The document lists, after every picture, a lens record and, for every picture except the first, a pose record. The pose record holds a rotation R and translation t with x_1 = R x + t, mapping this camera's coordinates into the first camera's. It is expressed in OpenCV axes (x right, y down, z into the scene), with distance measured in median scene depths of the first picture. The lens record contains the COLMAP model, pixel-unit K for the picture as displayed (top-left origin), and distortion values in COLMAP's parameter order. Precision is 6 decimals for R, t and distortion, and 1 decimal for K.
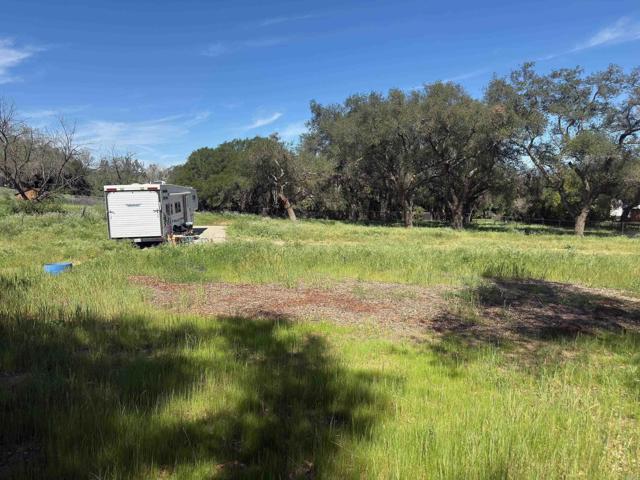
lens RADIAL K [[461.6, 0, 329.2], [0, 461.6, 221.0], [0, 0, 1]] dist [0.067500, -0.078047]
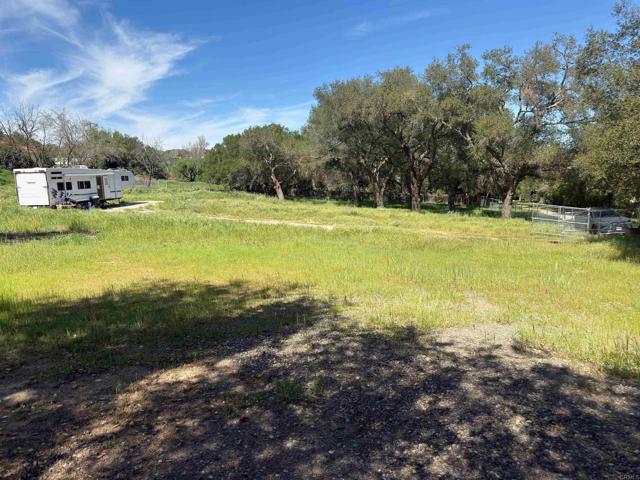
lens RADIAL K [[461.6, 0, 324.5], [0, 461.6, 235.4], [0, 0, 1]] dist [0.067500, -0.078047]
pose [[0.958514, 0.039456, -0.282301, 0.378565], [-0.019598, 0.997152, 0.072827, 0.001431], [0.284371, -0.064273, 0.956557, -0.049991]]
